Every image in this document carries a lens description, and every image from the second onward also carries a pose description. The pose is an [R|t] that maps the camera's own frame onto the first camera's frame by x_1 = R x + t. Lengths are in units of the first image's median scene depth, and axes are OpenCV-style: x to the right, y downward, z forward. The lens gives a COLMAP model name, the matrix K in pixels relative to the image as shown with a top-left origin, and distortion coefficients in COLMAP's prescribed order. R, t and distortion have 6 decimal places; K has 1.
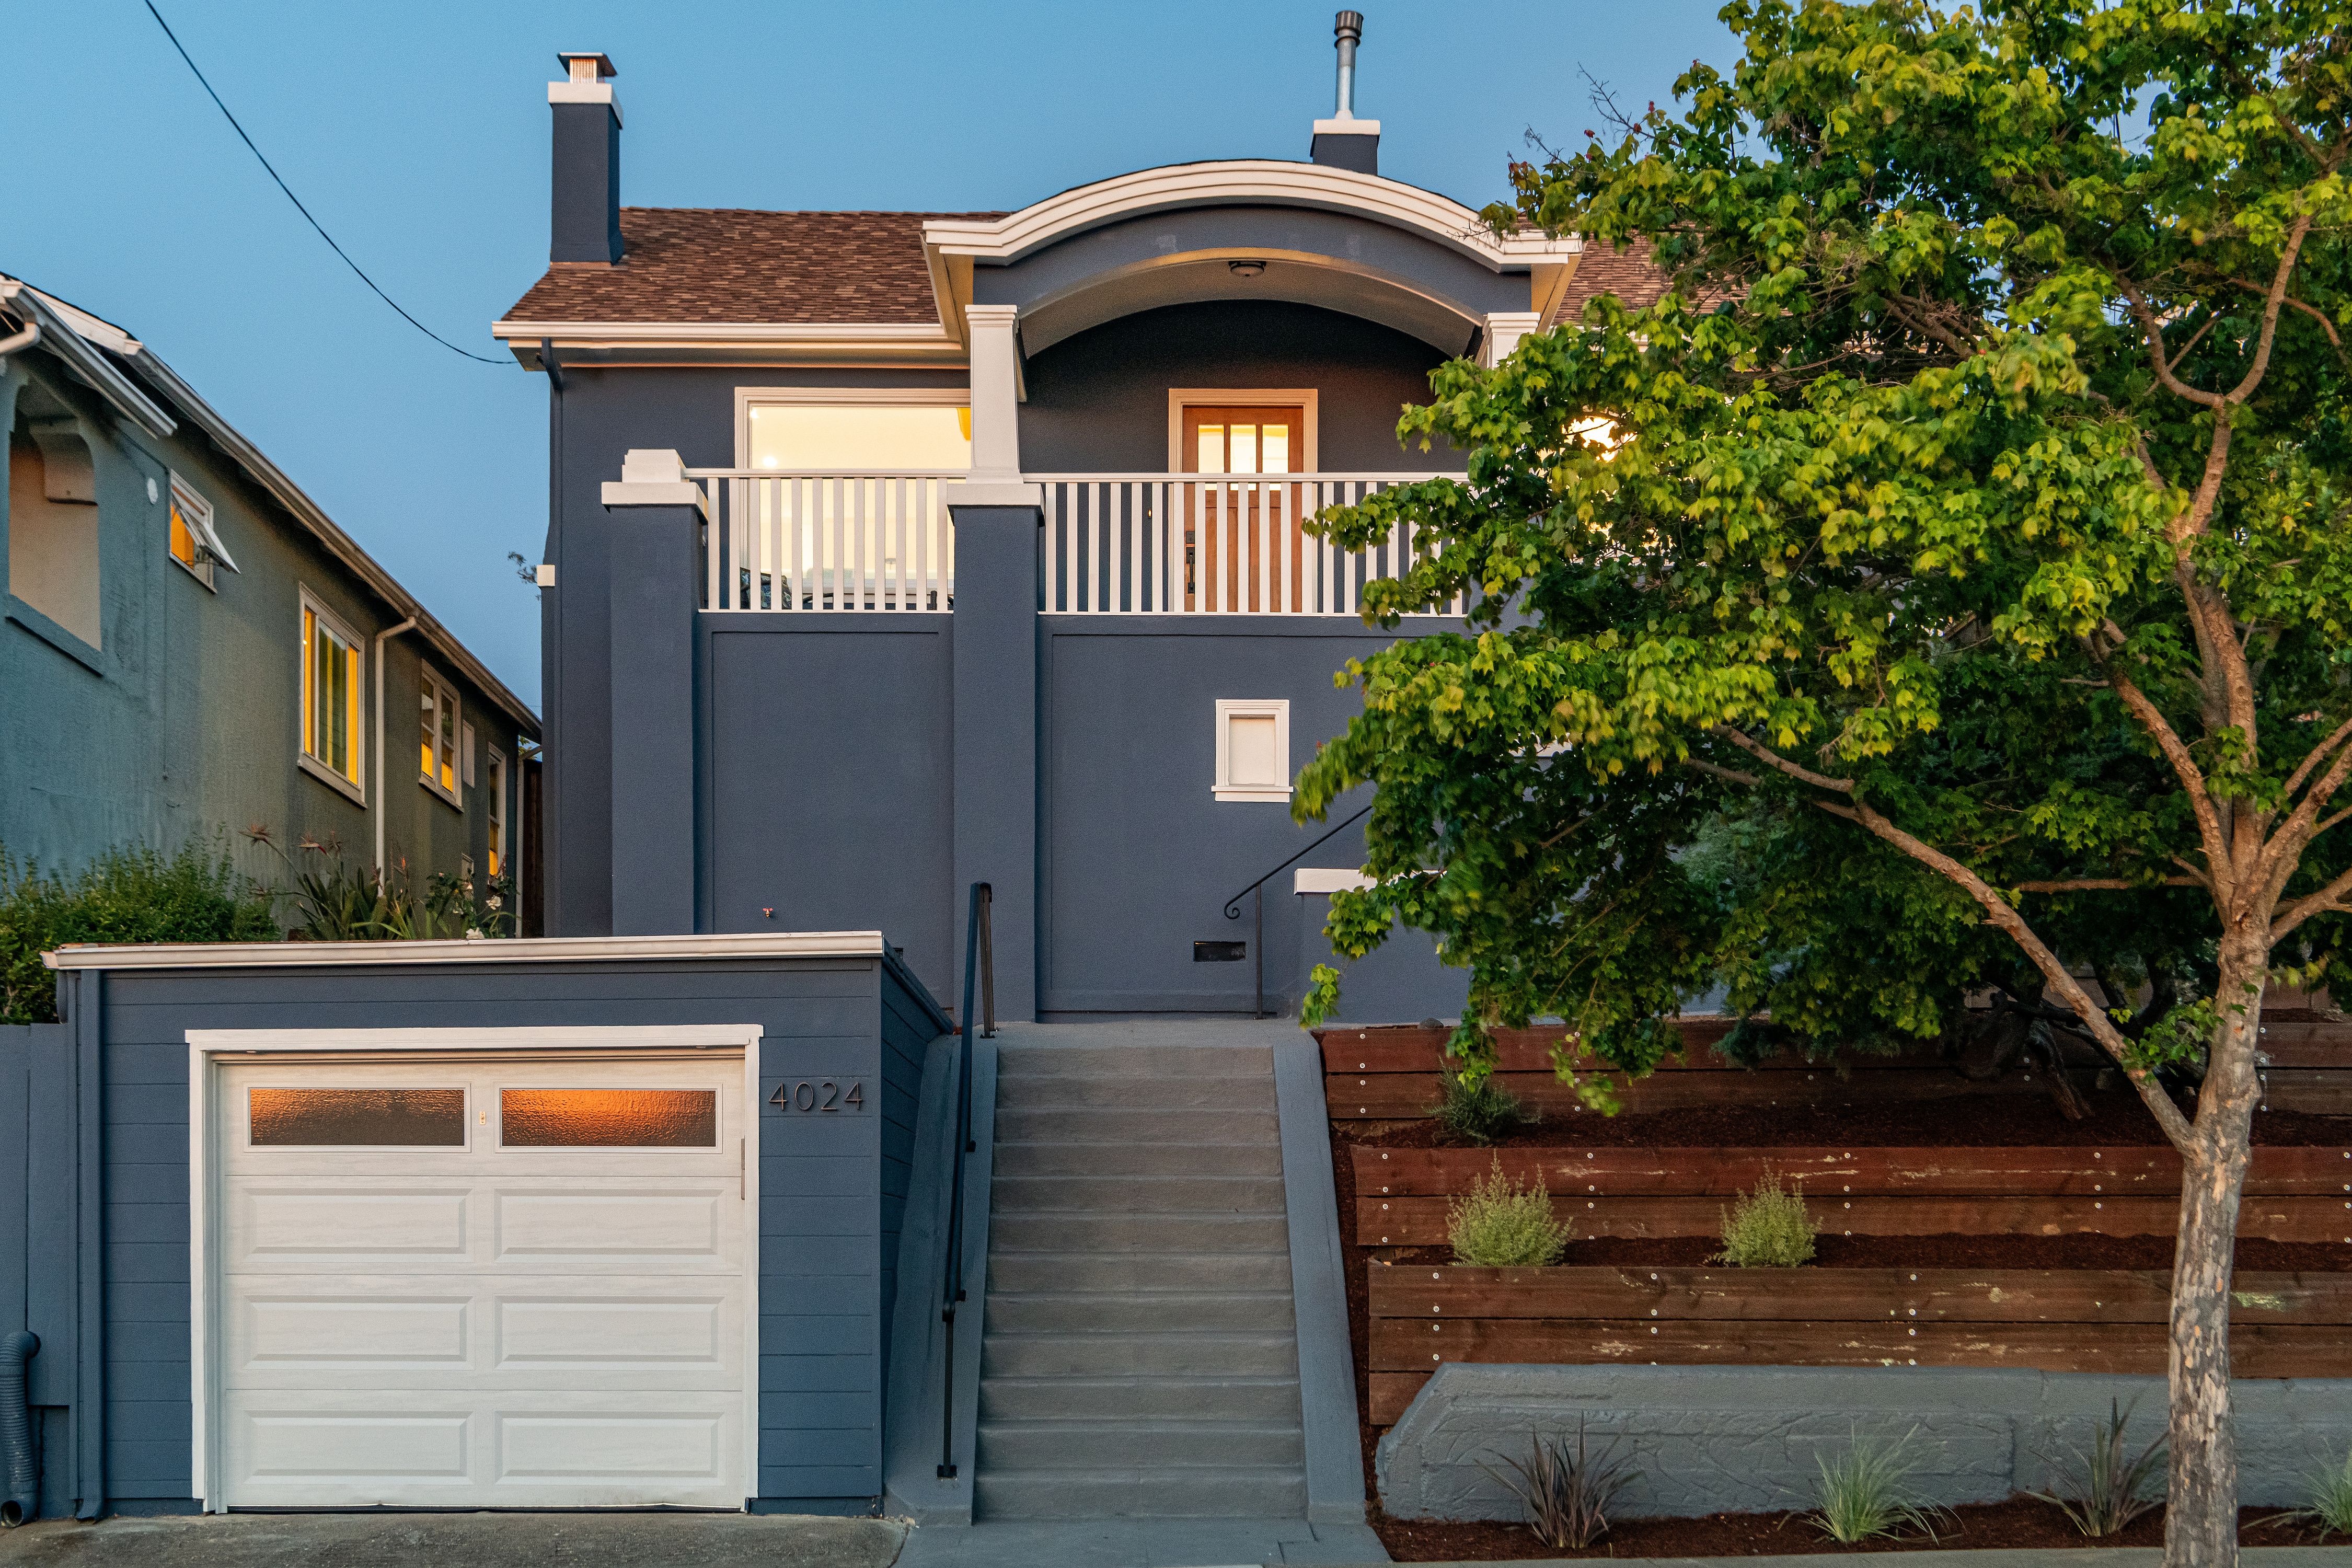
lens RADIAL K [[2940.7, 0, 1161.9], [0, 2940.7, 790.5], [0, 0, 1]] dist [-0.012939, 0.000000]
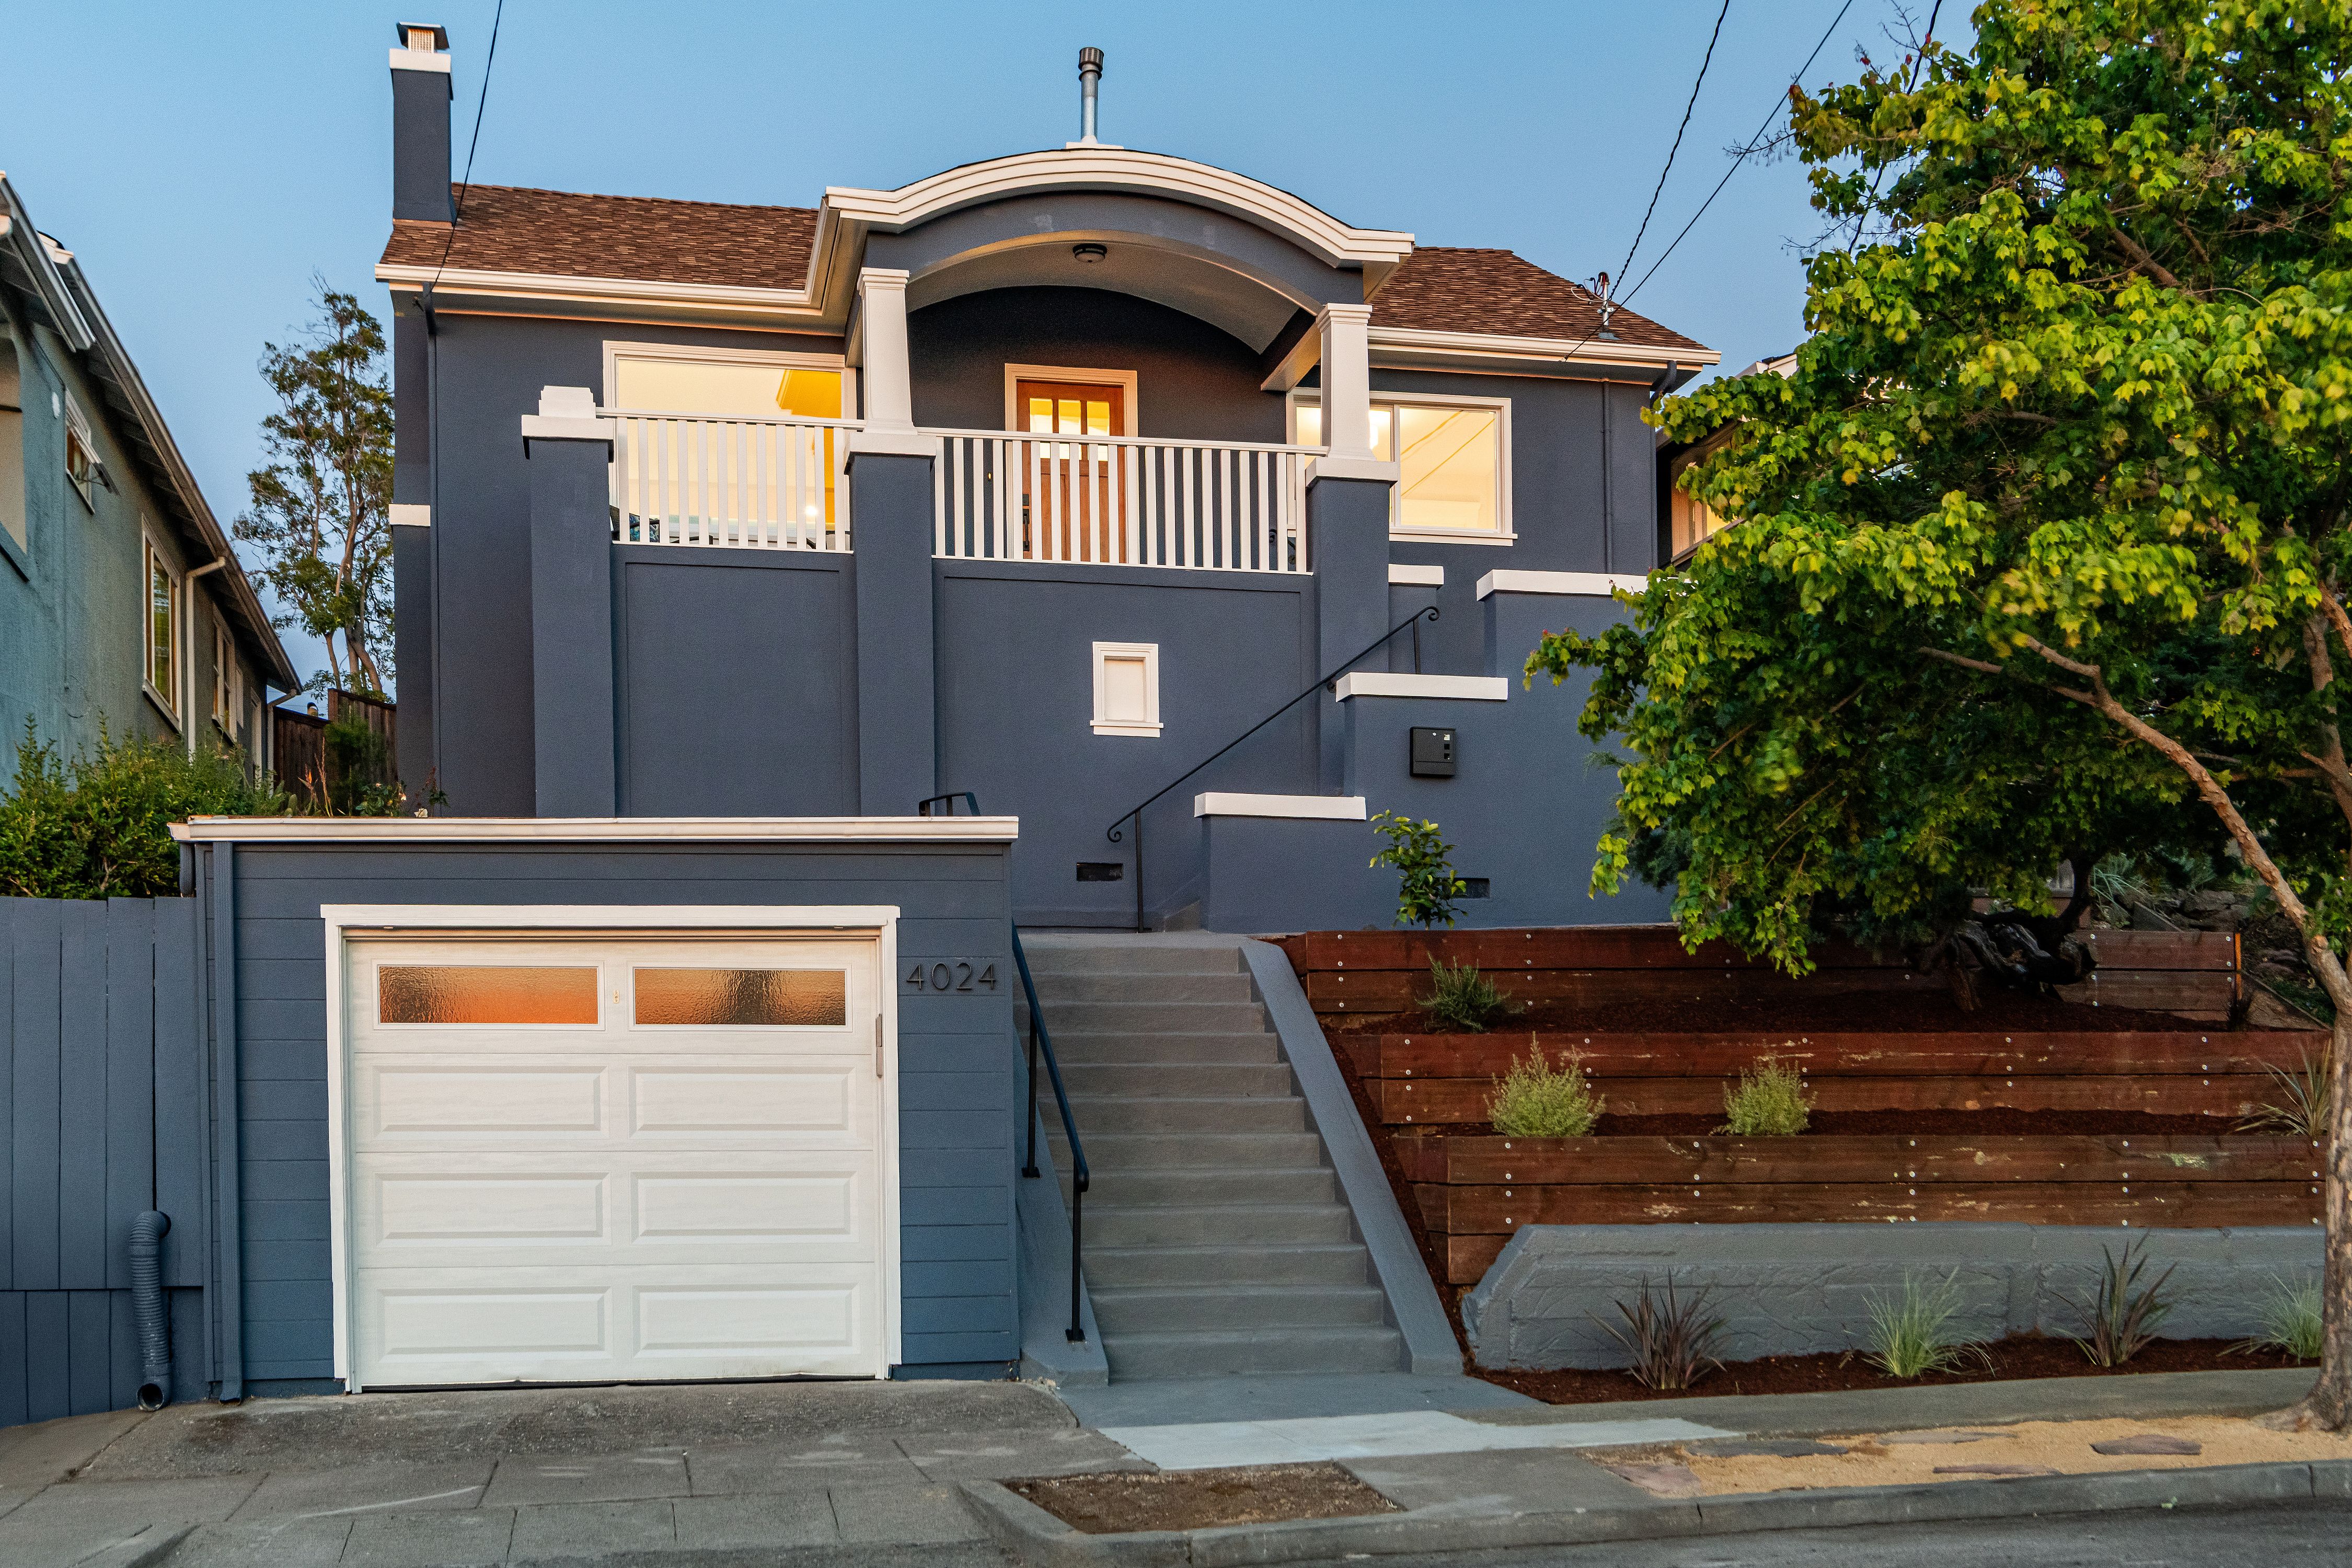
lens RADIAL K [[2565.0, 0, 1191.8], [0, 2565.0, 784.0], [0, 0, 1]] dist [-0.022344, 0.000000]
pose [[0.980435, 0.019130, 0.195909, -0.208270], [-0.019325, 0.999813, -0.000914, 0.034975], [-0.195890, -0.002890, 0.980622, 0.096869]]
